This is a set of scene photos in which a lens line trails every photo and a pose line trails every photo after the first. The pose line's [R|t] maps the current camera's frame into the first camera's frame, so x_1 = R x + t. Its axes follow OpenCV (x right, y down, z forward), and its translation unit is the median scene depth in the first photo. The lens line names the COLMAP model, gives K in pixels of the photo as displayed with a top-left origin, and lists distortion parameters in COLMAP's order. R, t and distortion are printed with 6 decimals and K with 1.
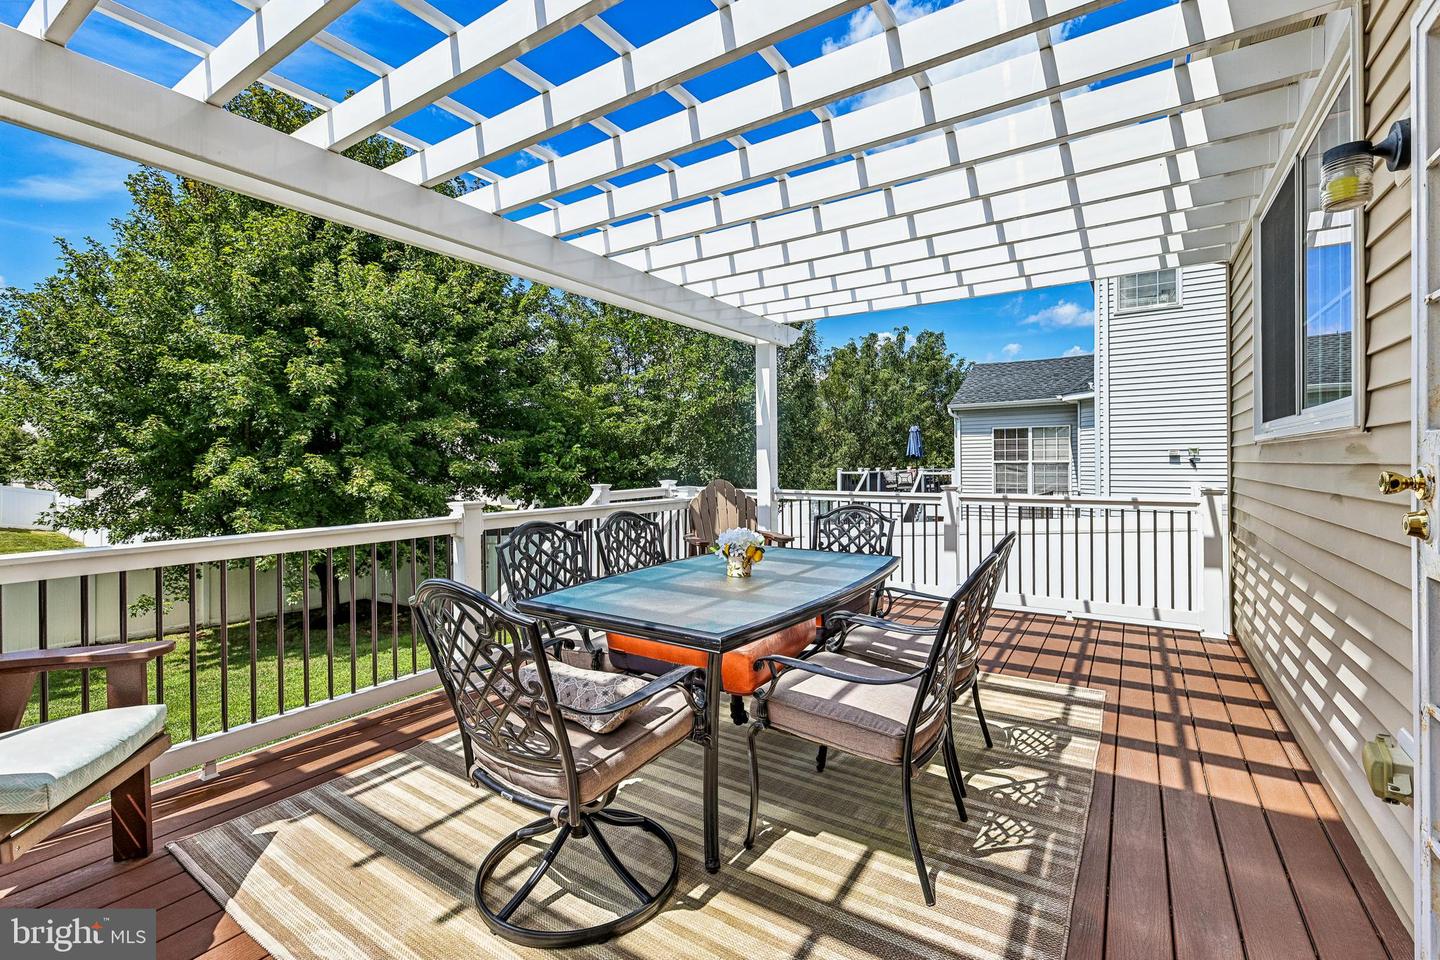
lens RADIAL K [[626.6, 0, 726.8], [0, 626.6, 474.5], [0, 0, 1]] dist [0.002337, 0.000346]
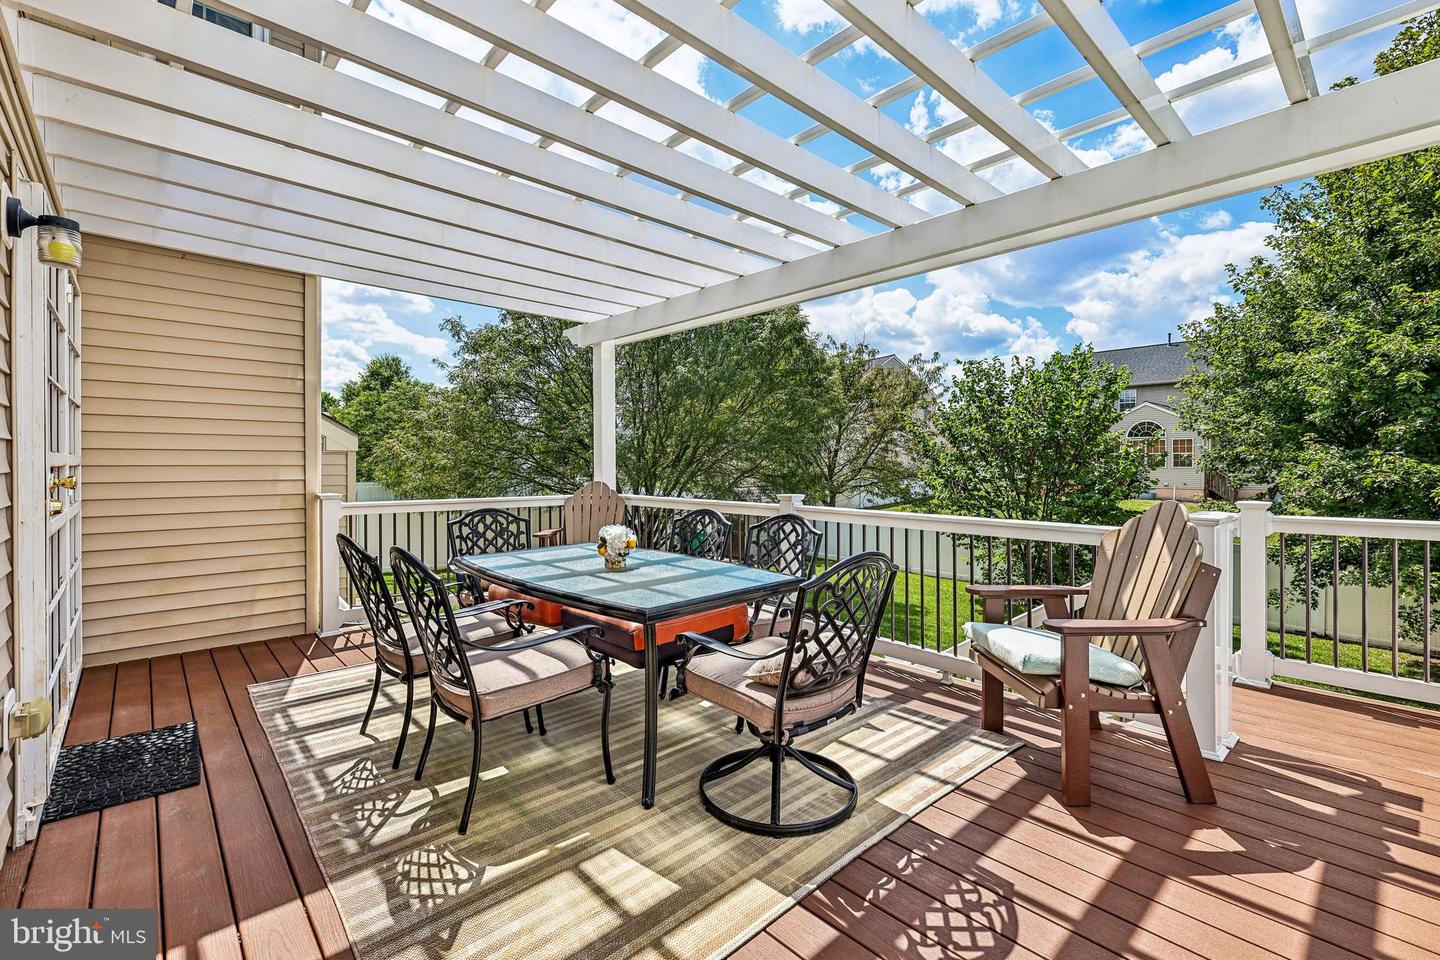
lens RADIAL K [[626.6, 0, 728.0], [0, 626.6, 466.8], [0, 0, 1]] dist [0.002337, 0.000346]
pose [[-0.241892, 0.026397, -0.969944, 1.242077], [0.003861, 0.999648, 0.026243, -0.048414], [0.970295, 0.002603, -0.241909, 1.725038]]
